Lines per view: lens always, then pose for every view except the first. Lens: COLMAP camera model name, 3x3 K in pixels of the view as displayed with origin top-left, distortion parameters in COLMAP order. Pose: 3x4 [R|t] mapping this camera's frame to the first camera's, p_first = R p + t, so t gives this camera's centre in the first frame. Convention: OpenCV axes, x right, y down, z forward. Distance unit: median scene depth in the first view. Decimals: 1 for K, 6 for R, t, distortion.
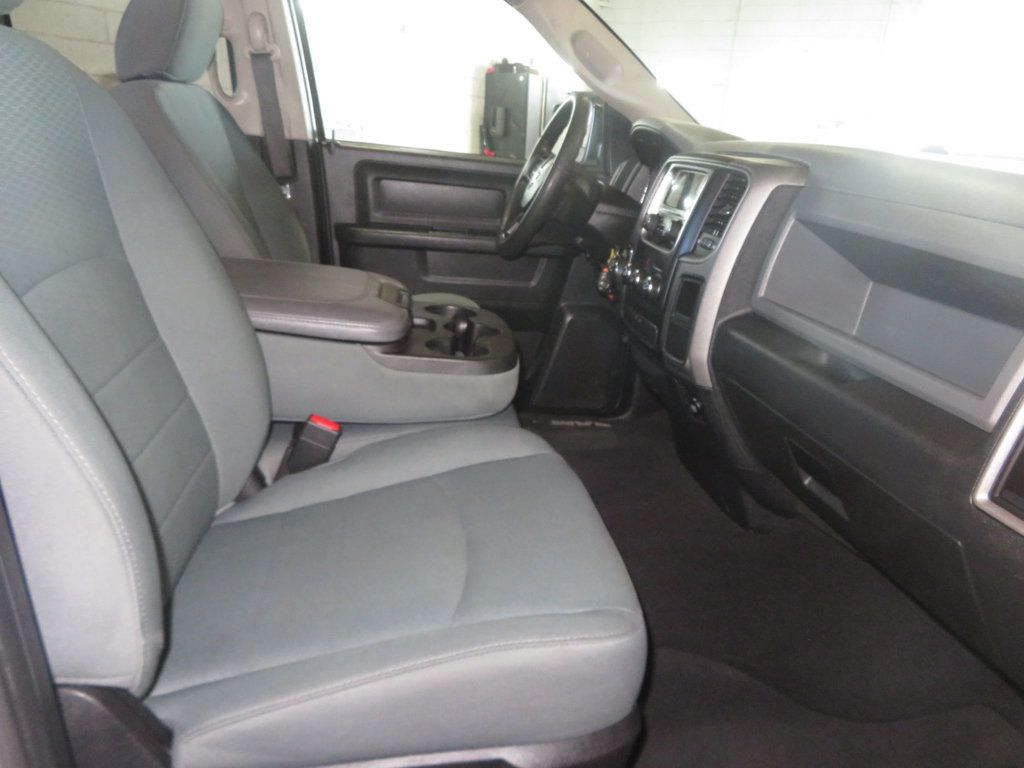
lens RADIAL K [[746.6, 0, 512.3], [0, 746.6, 384.4], [0, 0, 1]] dist [0.003075, 0.004592]
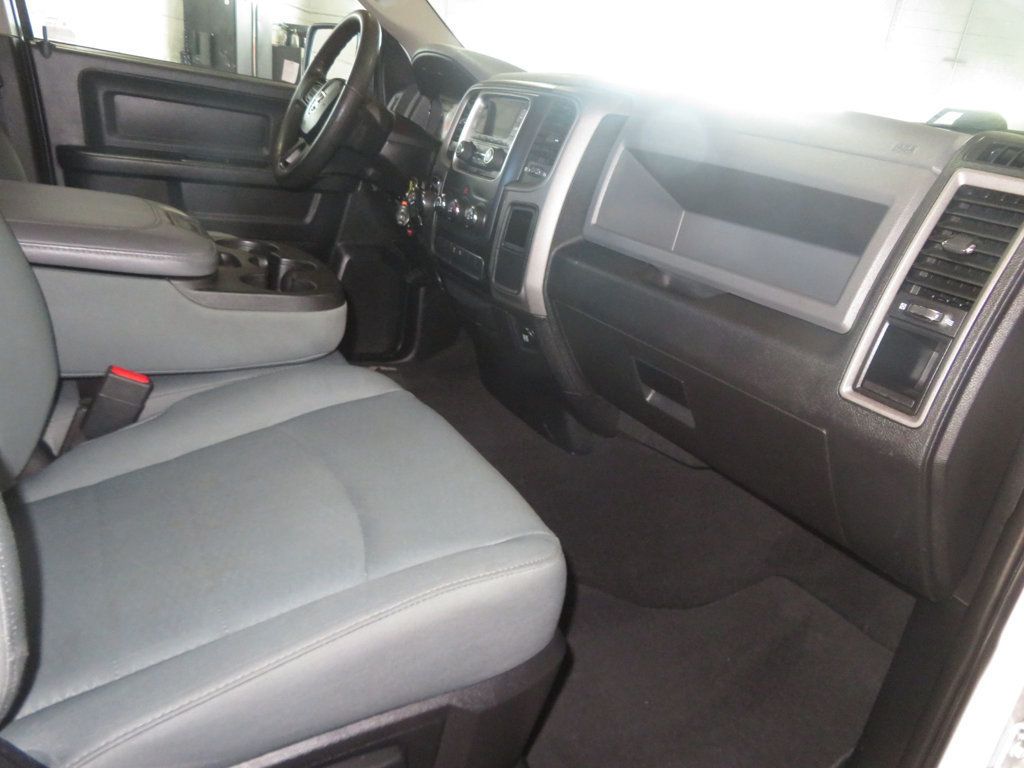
lens RADIAL K [[746.6, 0, 516.1], [0, 746.6, 381.7], [0, 0, 1]] dist [0.003075, 0.004592]
pose [[0.933298, -0.070777, 0.352058, -0.131656], [0.048027, 0.996178, 0.072951, 0.016695], [-0.355876, -0.051177, 0.933131, 0.059526]]
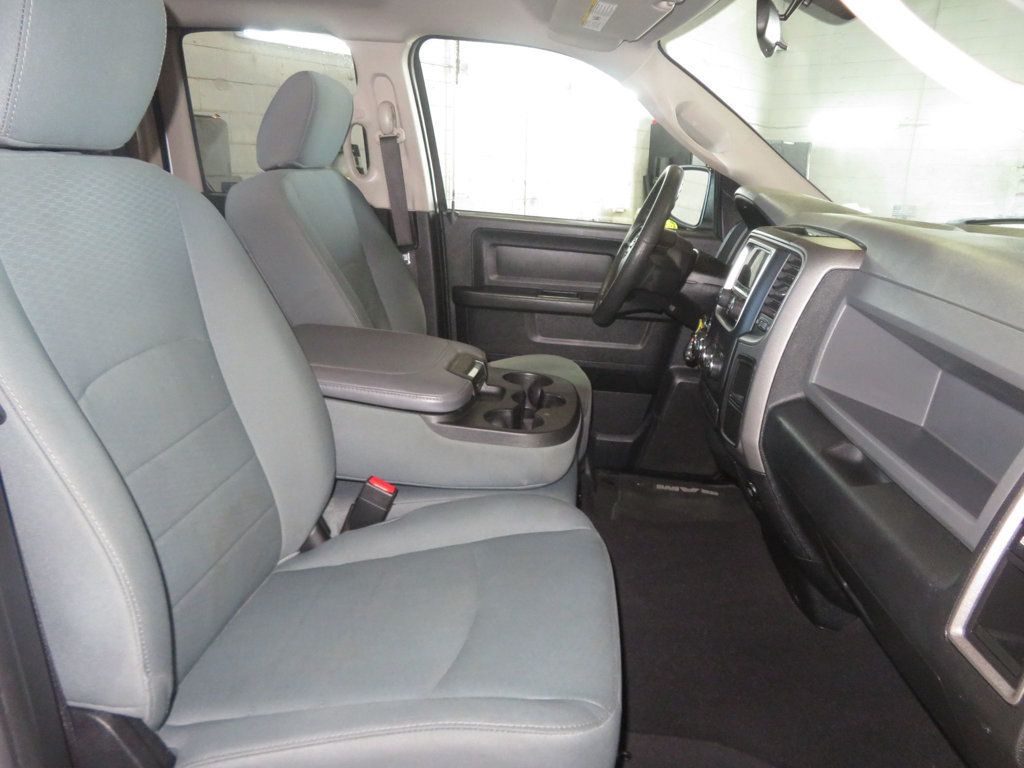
lens RADIAL K [[746.6, 0, 504.0], [0, 746.6, 382.5], [0, 0, 1]] dist [0.003075, 0.004592]
pose [[0.972914, 0.033556, -0.228718, 0.151922], [-0.047596, 0.997288, -0.056145, -0.040748], [0.226214, 0.065510, 0.971872, -0.022179]]
